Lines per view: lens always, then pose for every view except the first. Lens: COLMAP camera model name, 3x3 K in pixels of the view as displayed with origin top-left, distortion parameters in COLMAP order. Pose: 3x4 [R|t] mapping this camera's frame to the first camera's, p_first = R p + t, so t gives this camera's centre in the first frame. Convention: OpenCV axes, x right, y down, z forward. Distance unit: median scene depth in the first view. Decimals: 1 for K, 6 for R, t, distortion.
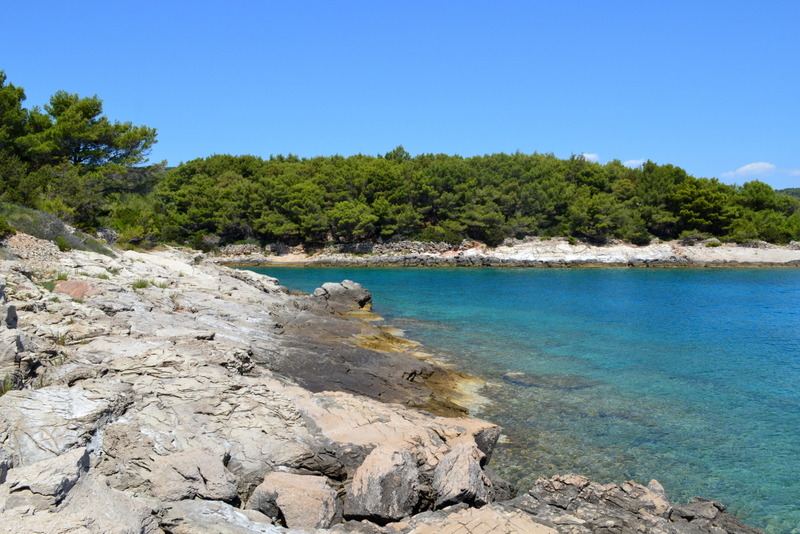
lens RADIAL K [[632.3, 0, 401.7], [0, 632.3, 267.5], [0, 0, 1]] dist [-0.040829, 0.011993]
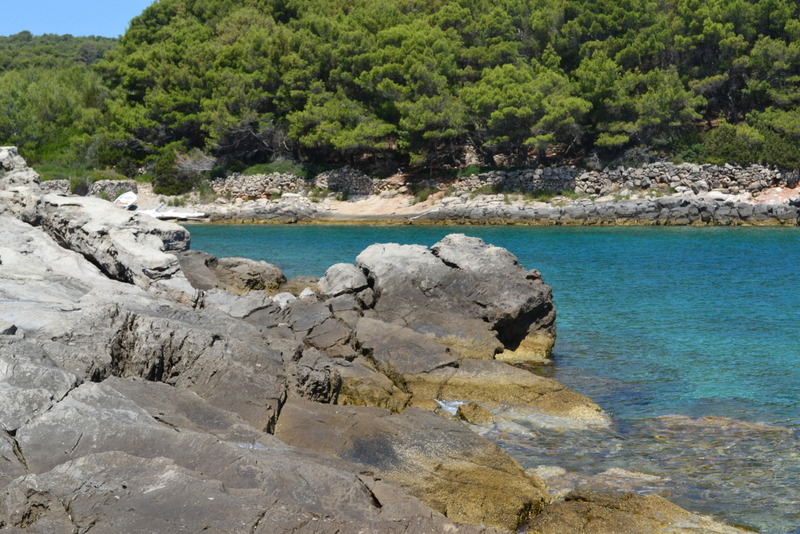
lens RADIAL K [[1363.1, 0, 399.2], [0, 1363.1, 264.5], [0, 0, 1]] dist [-0.024461, 0.000000]
pose [[0.984458, 0.009502, -0.175365, -0.004059], [-0.006230, 0.999796, 0.019202, 0.005994], [0.175511, -0.017811, 0.984316, 0.128977]]
